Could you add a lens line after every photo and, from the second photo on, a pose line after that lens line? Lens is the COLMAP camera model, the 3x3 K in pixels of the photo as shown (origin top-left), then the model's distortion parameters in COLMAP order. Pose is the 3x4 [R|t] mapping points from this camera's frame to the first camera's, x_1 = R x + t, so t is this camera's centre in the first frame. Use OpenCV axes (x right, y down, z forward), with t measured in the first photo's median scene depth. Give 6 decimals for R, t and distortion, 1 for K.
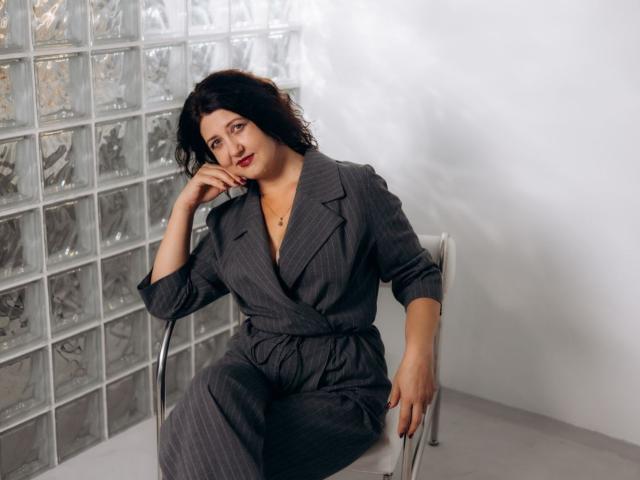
lens RADIAL K [[1013.2, 0, 320.0], [0, 1013.2, 240.0], [0, 0, 1]] dist [-0.005463, -0.099527]
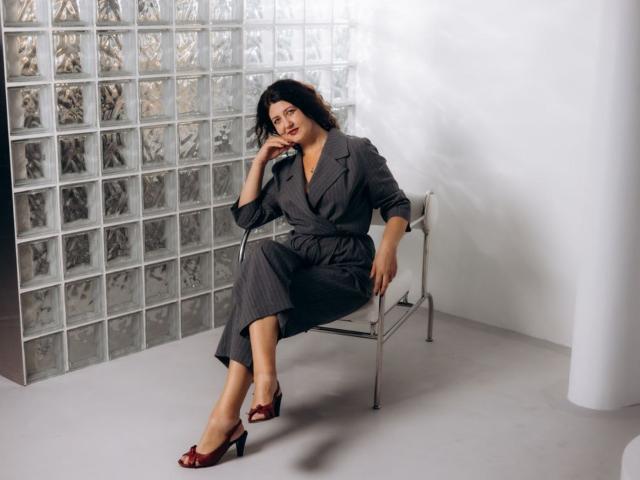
lens RADIAL K [[1013.2, 0, 320.0], [0, 1013.2, 240.0], [0, 0, 1]] dist [-0.005463, -0.099527]
pose [[0.990981, 0.026447, -0.131371, 0.161771], [-0.033299, 0.998182, -0.050241, 0.149655], [0.129803, 0.054162, 0.990059, -0.551364]]
